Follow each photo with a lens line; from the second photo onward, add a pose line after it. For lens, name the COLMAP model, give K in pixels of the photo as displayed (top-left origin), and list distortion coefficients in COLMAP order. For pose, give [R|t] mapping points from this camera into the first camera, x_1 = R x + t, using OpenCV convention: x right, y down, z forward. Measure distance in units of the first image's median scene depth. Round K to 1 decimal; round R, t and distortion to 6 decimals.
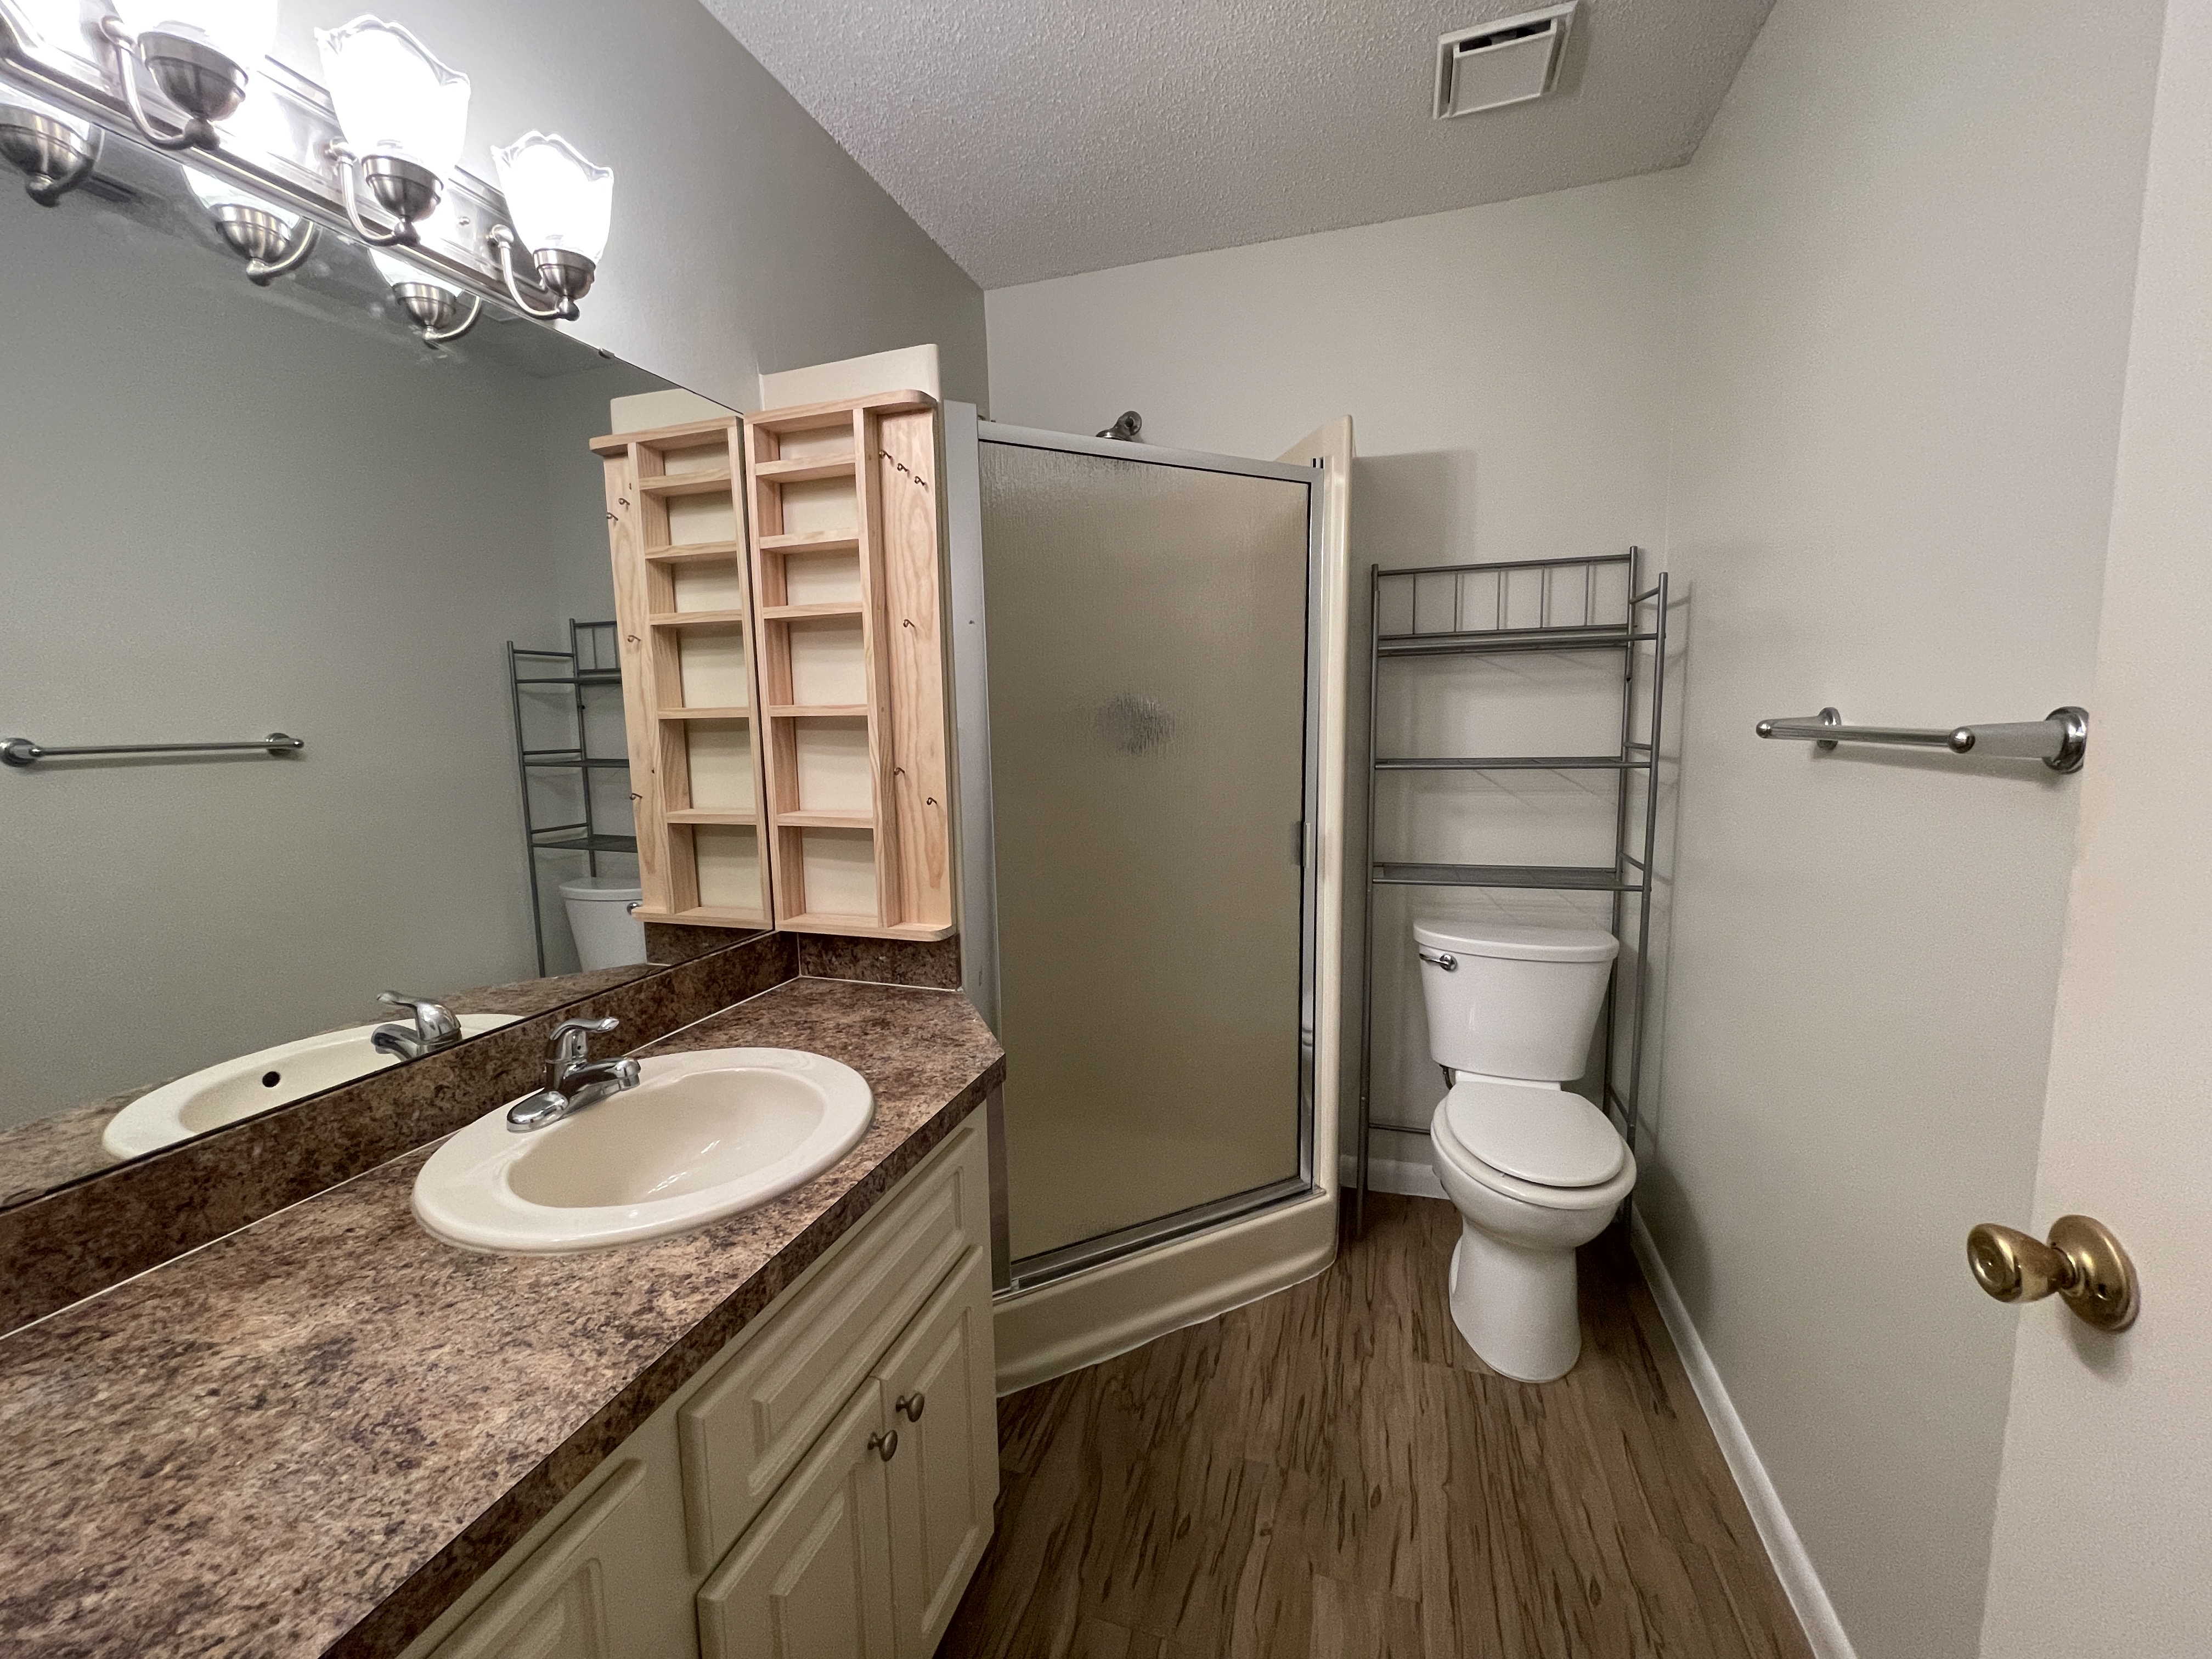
lens RADIAL K [[891.6, 0, 1104.2], [0, 891.6, 822.9], [0, 0, 1]] dist [-0.011784, 0.003380]
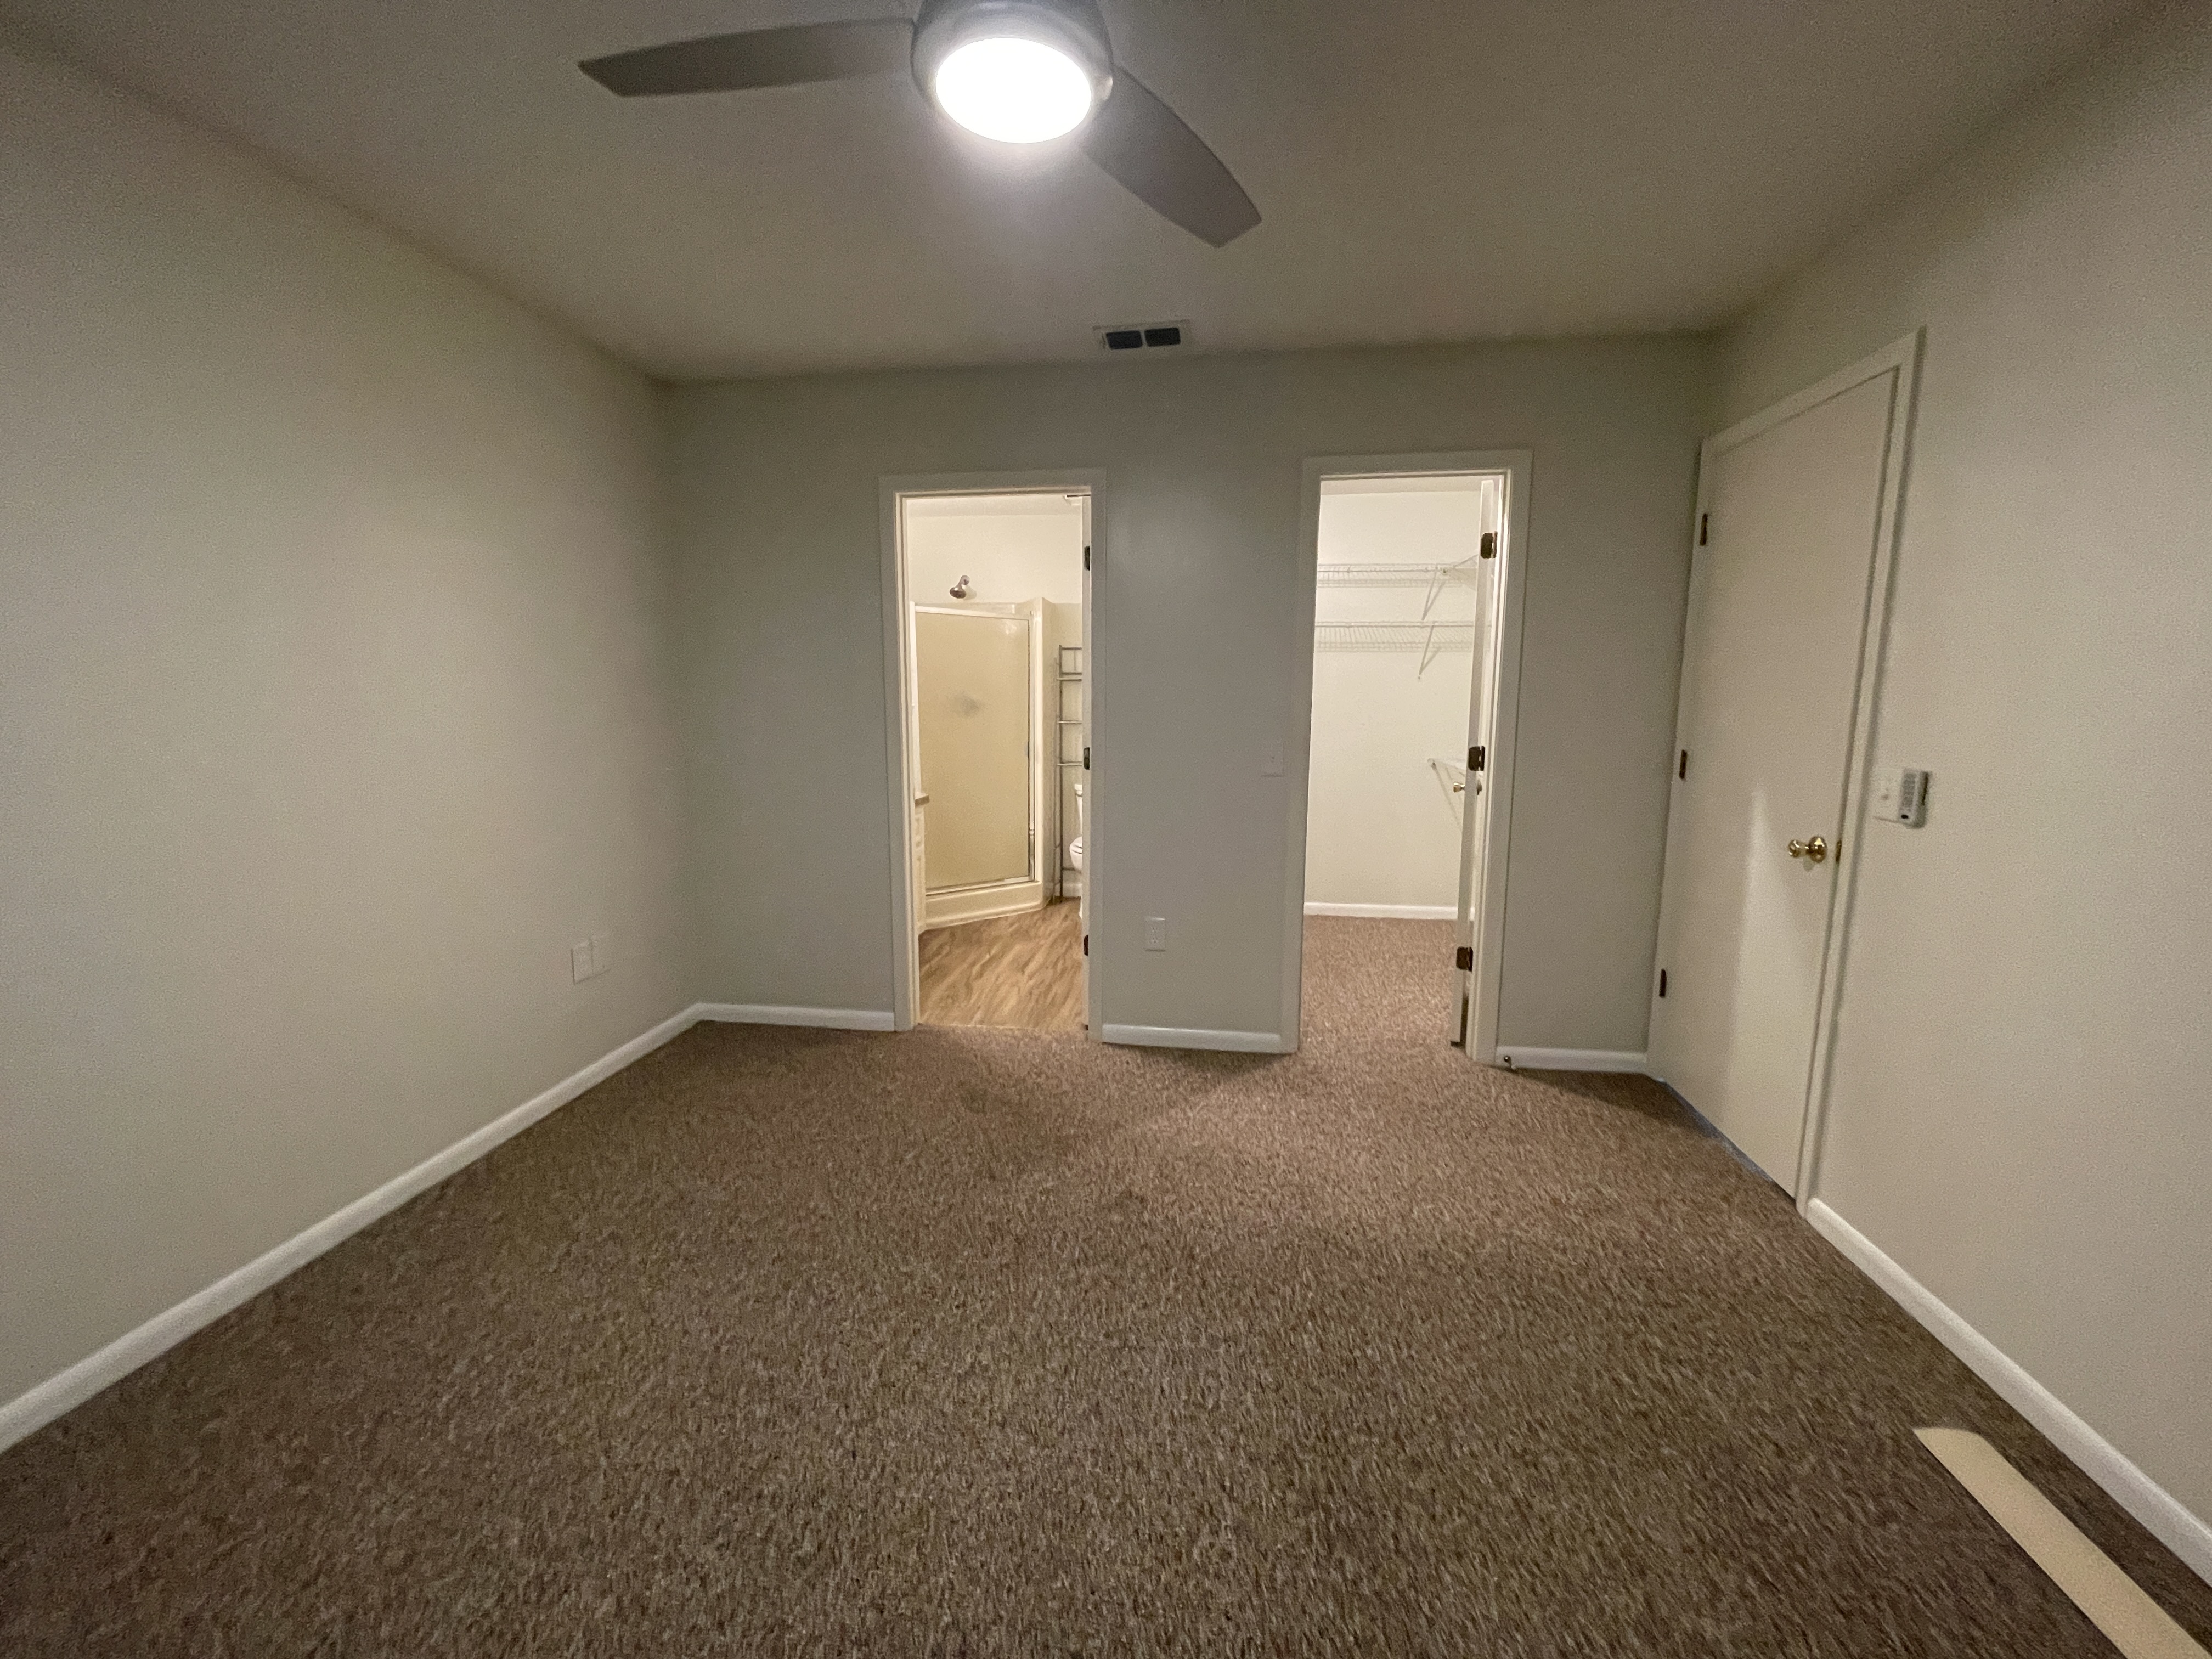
lens RADIAL K [[891.6, 0, 1103.8], [0, 891.6, 816.5], [0, 0, 1]] dist [-0.011784, 0.003380]
pose [[0.983661, 0.003617, 0.179994, -0.040835], [-0.006847, 0.999826, 0.017329, 0.173263], [-0.179900, -0.018279, 0.983515, -1.675471]]
